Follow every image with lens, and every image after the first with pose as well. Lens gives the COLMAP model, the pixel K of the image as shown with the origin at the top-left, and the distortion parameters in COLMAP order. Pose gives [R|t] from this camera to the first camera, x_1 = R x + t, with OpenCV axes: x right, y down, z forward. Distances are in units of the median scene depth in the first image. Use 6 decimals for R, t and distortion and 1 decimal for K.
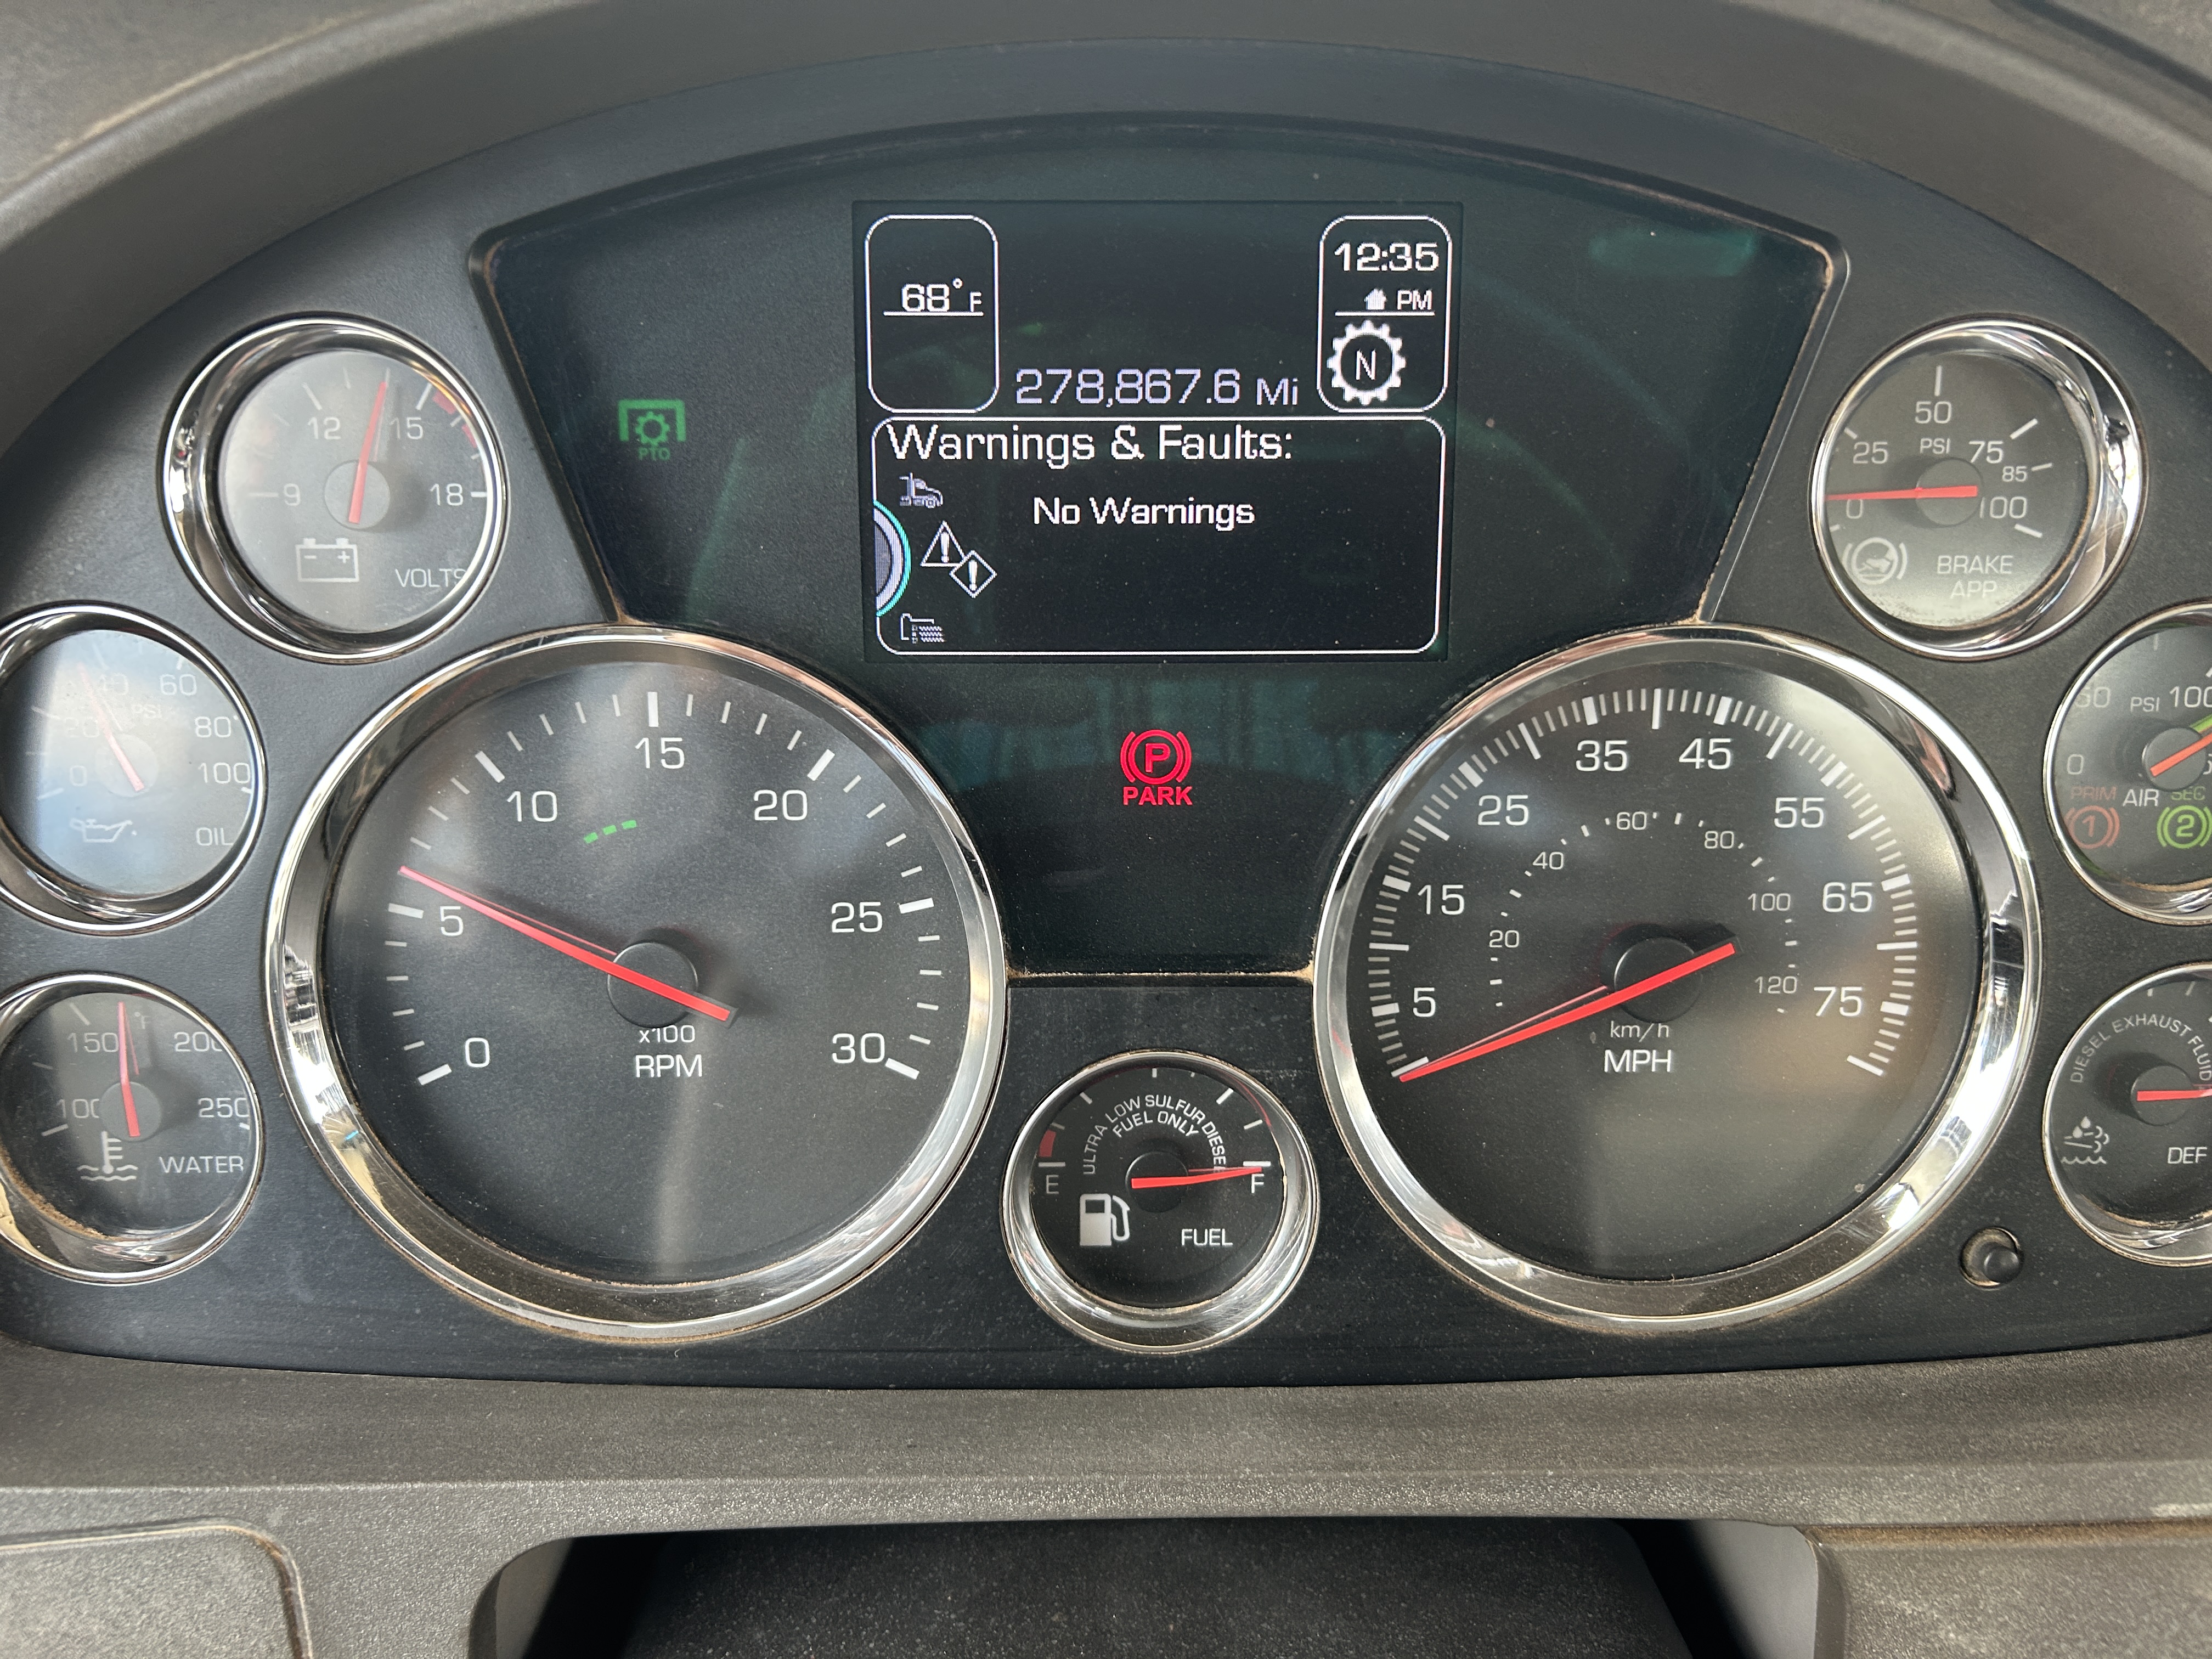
lens RADIAL K [[1695.2, 0, 1116.8], [0, 1695.2, 830.8], [0, 0, 1]] dist [0.054344, -0.064260]
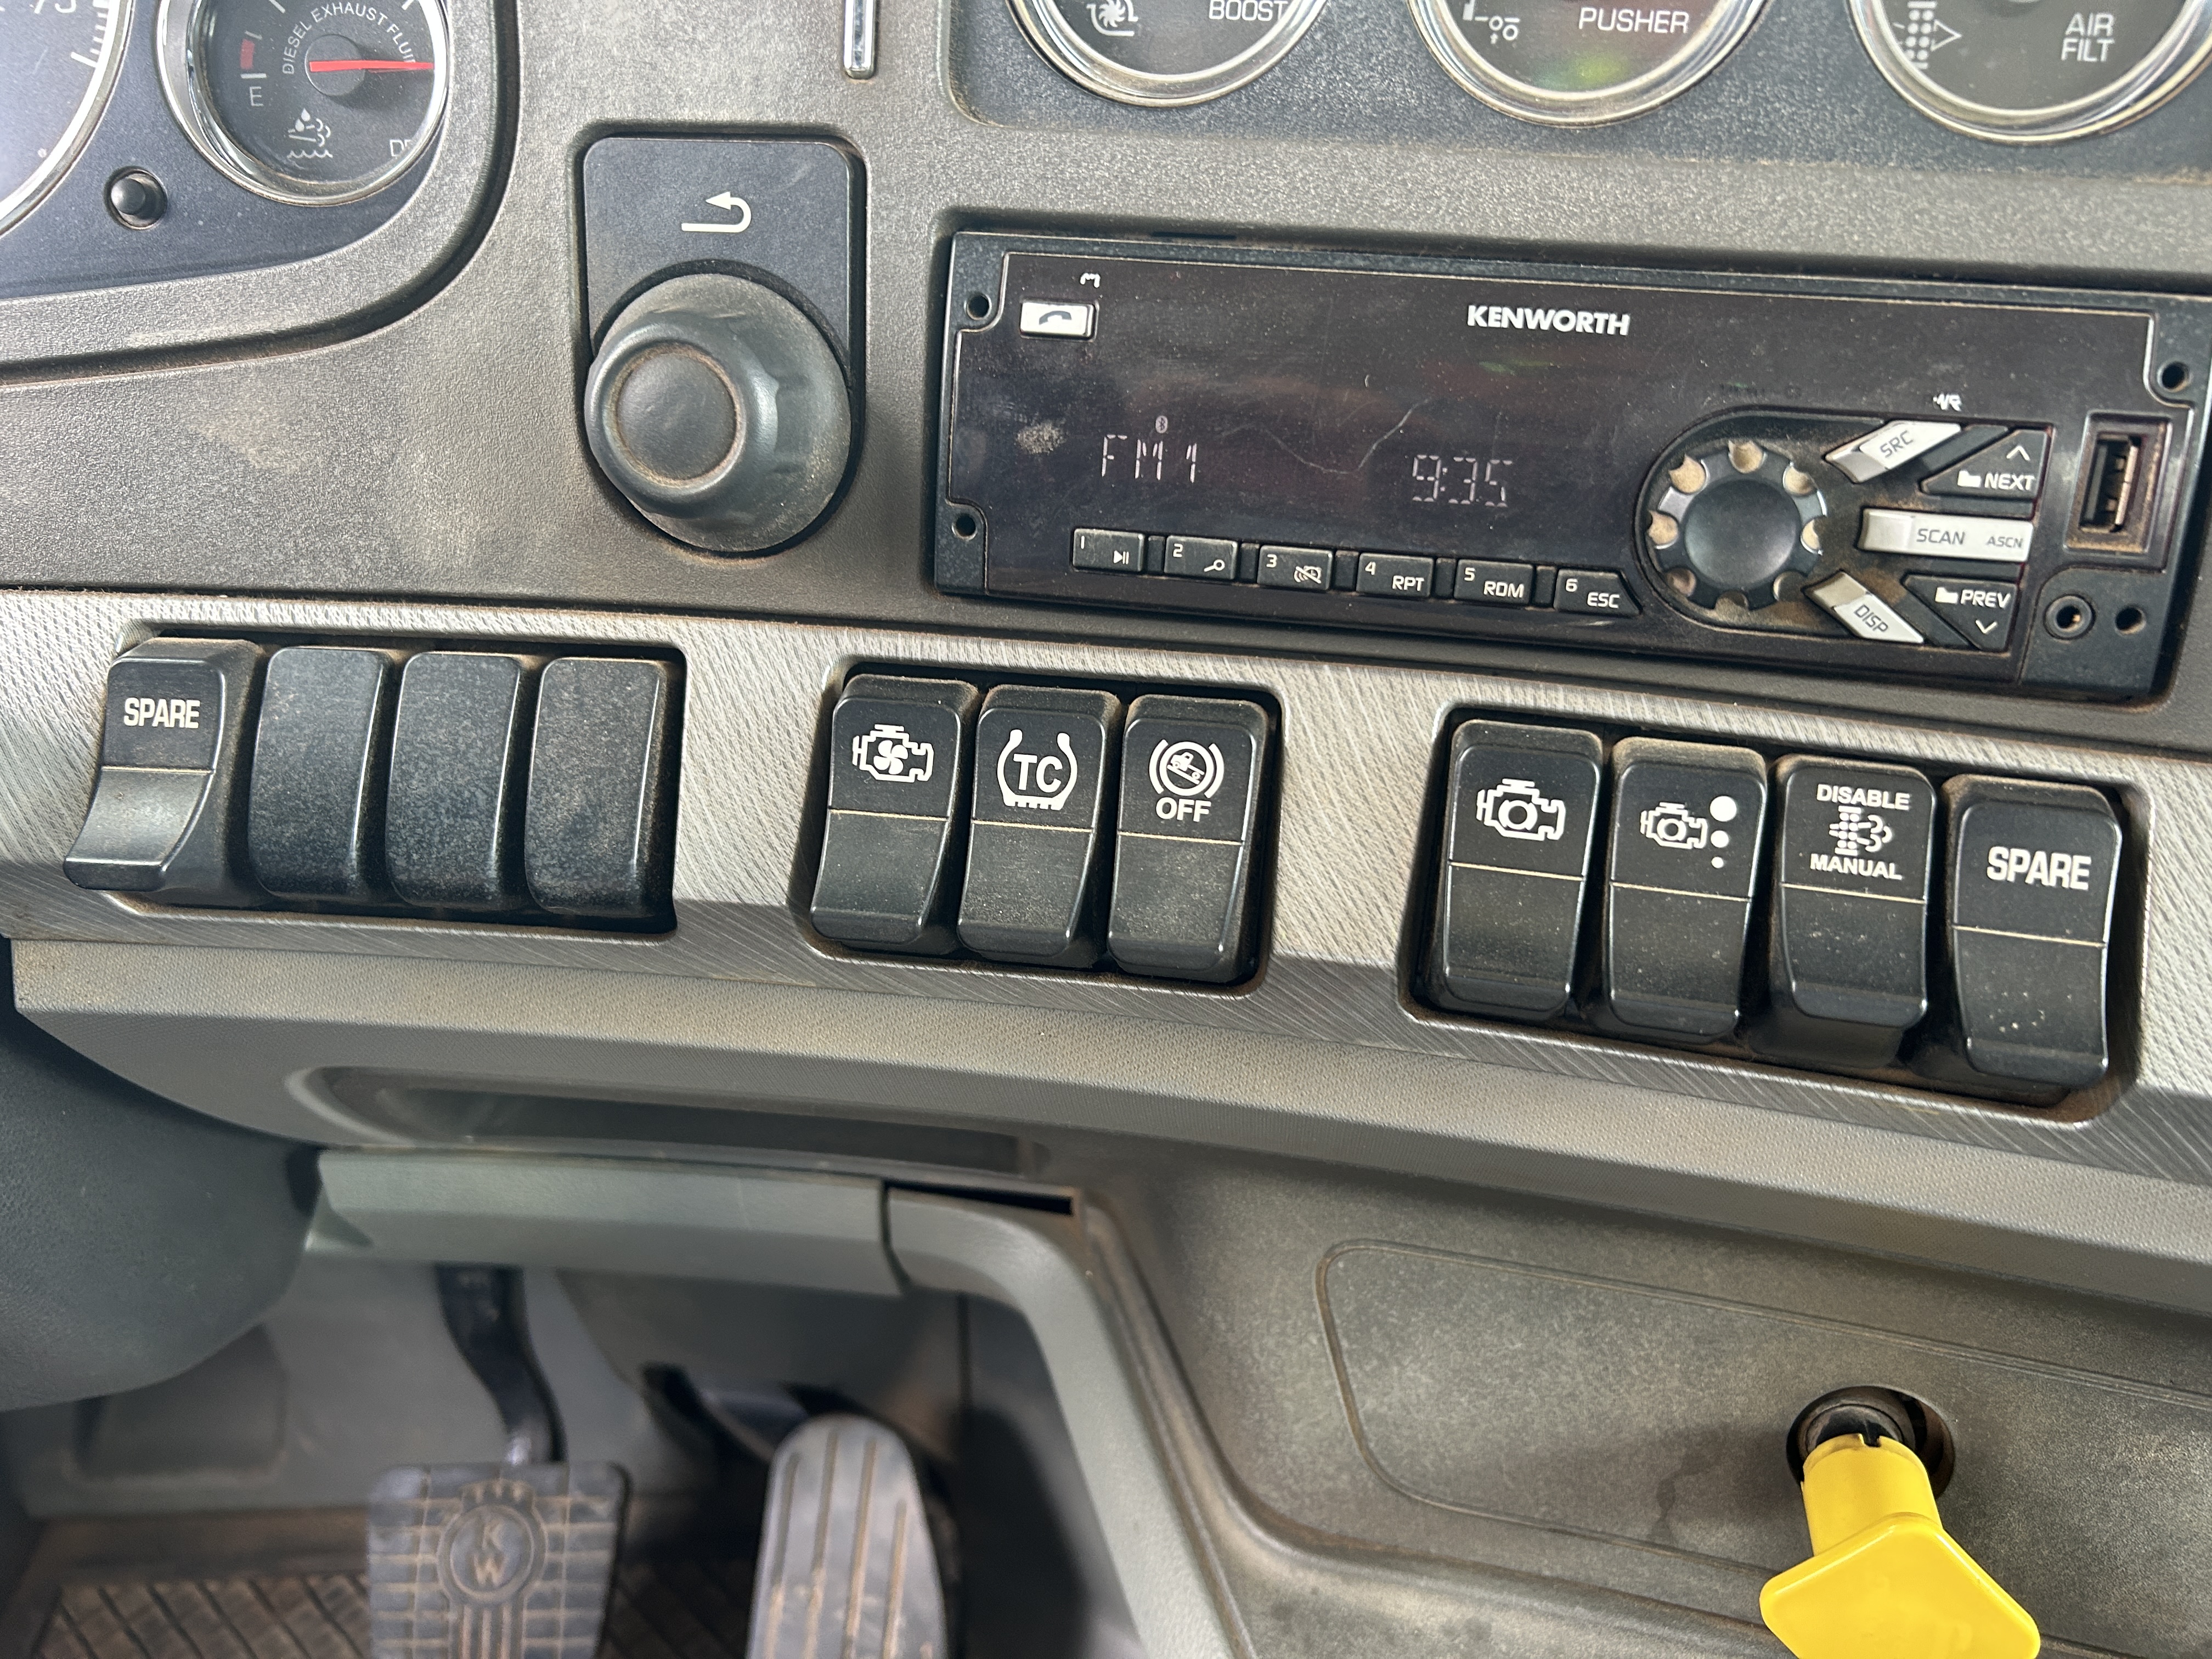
lens RADIAL K [[1695.2, 0, 1092.4], [0, 1695.2, 843.3], [0, 0, 1]] dist [0.054344, -0.064260]
pose [[0.999598, -0.021518, -0.018449, 1.132344], [0.021955, 0.999475, 0.023829, 0.646401], [0.017927, -0.024224, 0.999546, -0.070002]]
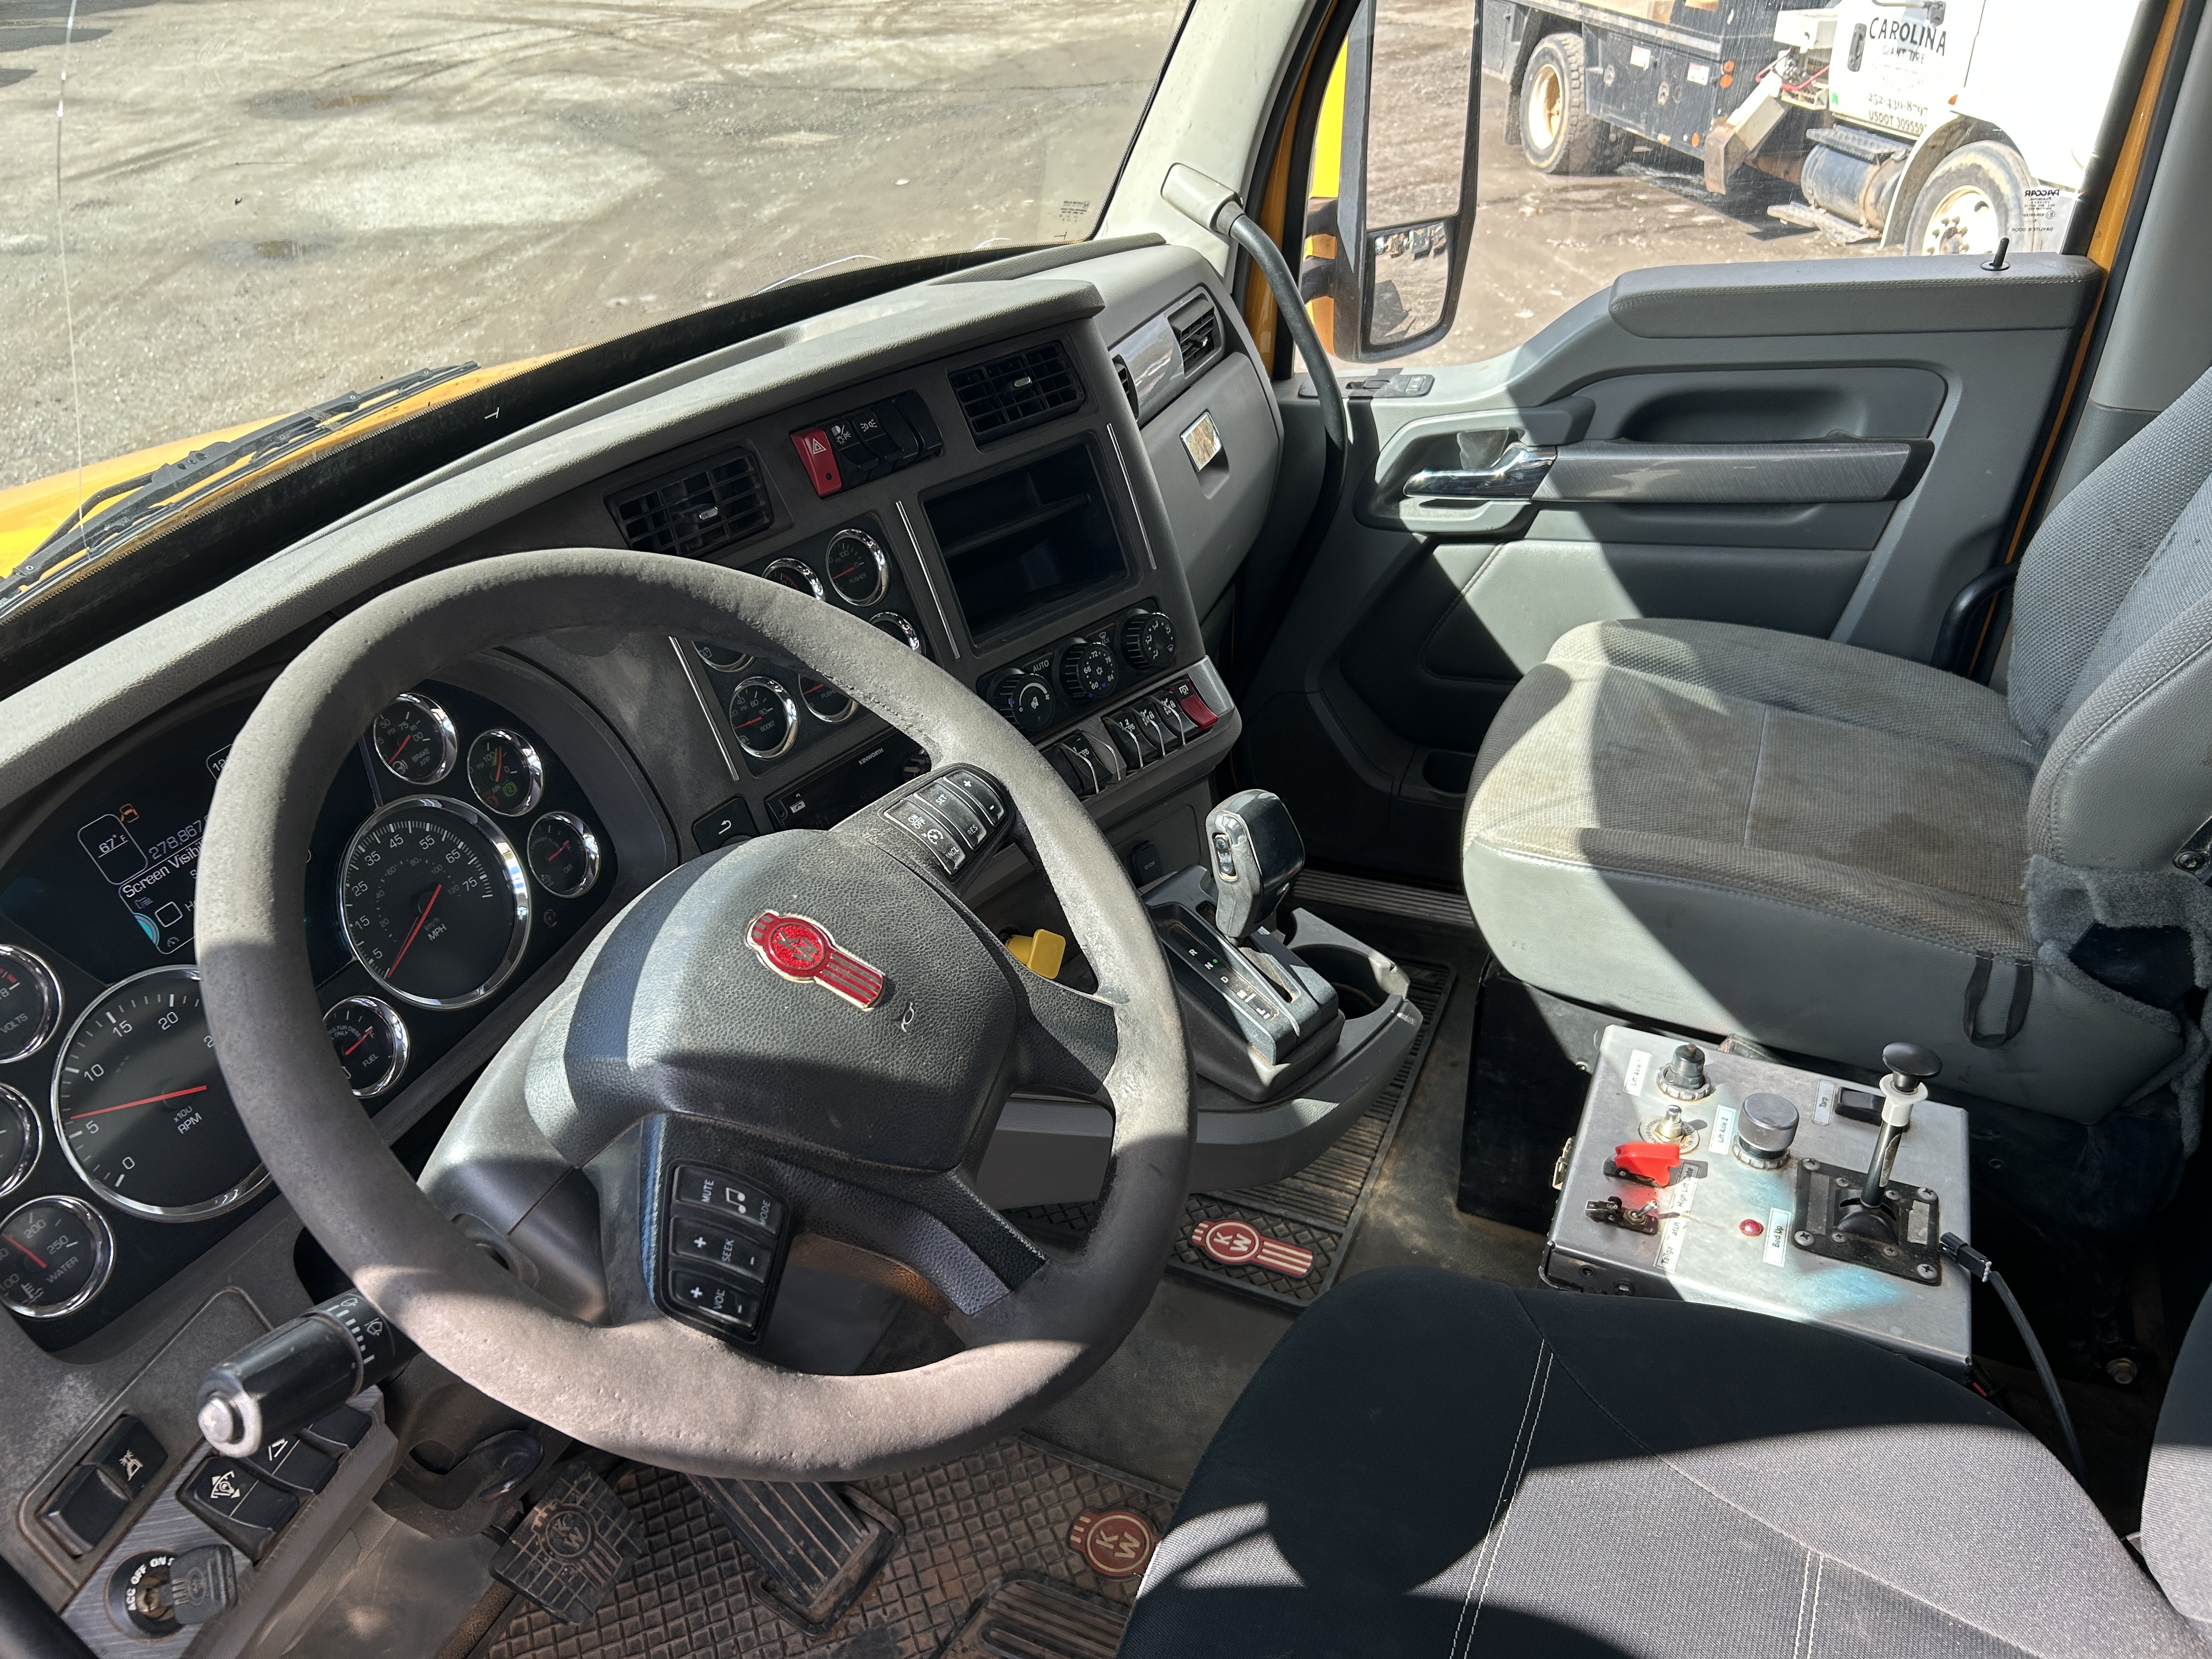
lens RADIAL K [[1695.2, 0, 1094.5], [0, 1695.2, 828.2], [0, 0, 1]] dist [0.054344, -0.064260]
pose [[0.414056, -0.496981, 0.762605, -1.579860], [0.536435, 0.810079, 0.236663, -0.123860], [-0.735388, 0.311096, 0.602016, -1.951362]]
